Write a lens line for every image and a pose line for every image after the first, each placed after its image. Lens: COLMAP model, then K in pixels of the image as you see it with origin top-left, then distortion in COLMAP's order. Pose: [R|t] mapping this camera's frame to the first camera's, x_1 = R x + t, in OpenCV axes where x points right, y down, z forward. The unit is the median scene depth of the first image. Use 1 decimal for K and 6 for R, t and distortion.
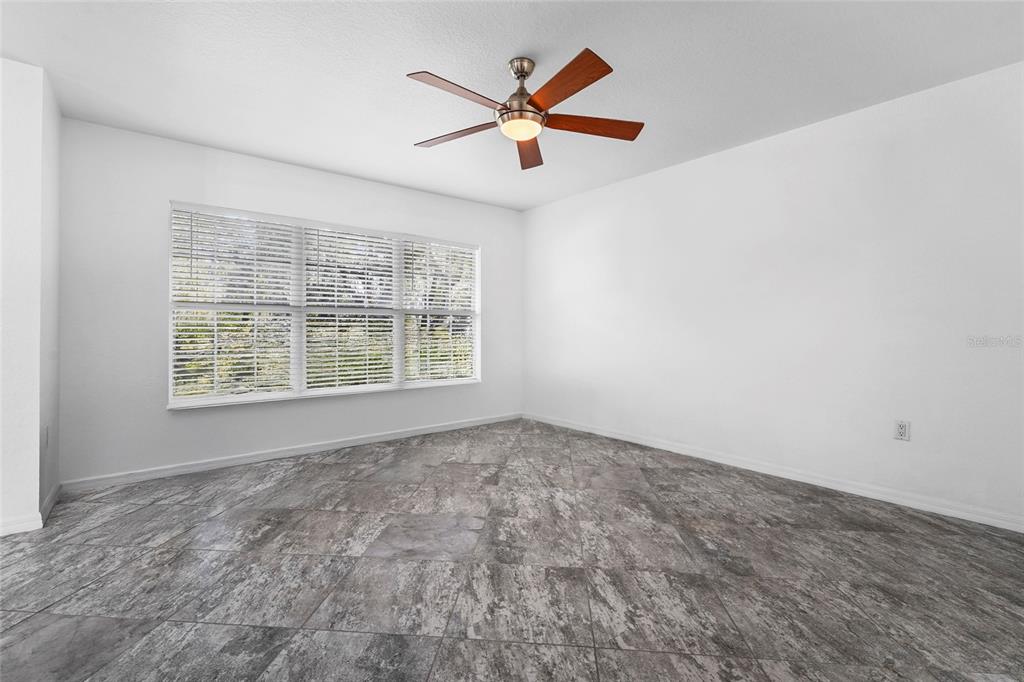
lens RADIAL K [[456.1, 0, 515.1], [0, 456.1, 335.8], [0, 0, 1]] dist [-0.001625, -0.000515]
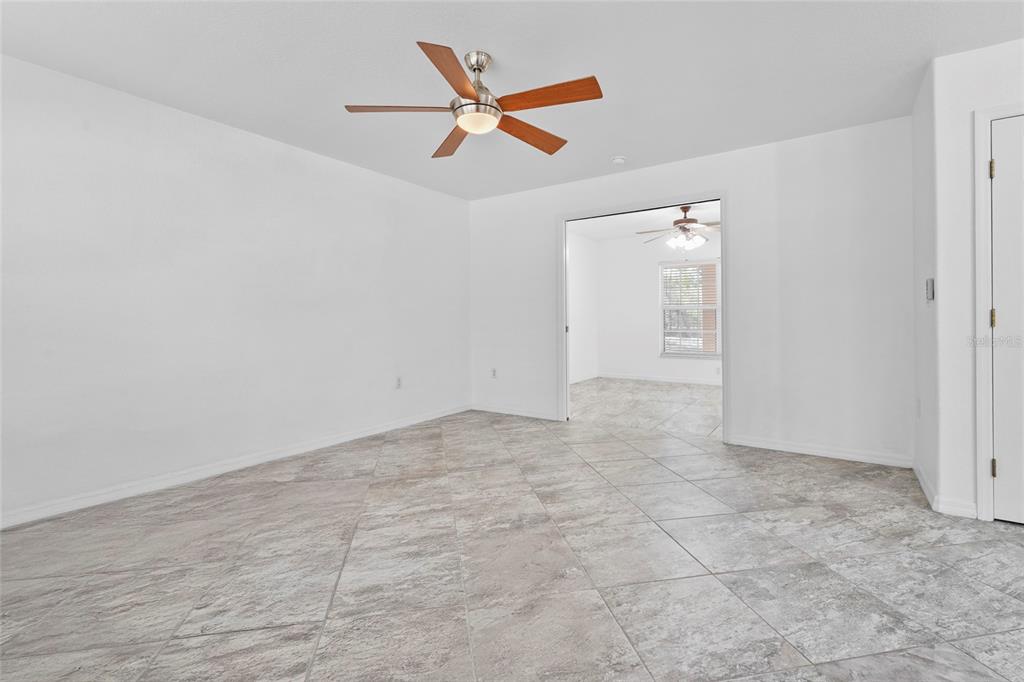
lens RADIAL K [[456.1, 0, 515.7], [0, 456.1, 319.7], [0, 0, 1]] dist [-0.001625, -0.000515]
pose [[-0.267029, -0.001873, 0.963687, -1.129101], [0.020694, 0.999756, 0.007677, -0.030126], [-0.963466, 0.021992, -0.266925, 1.372349]]
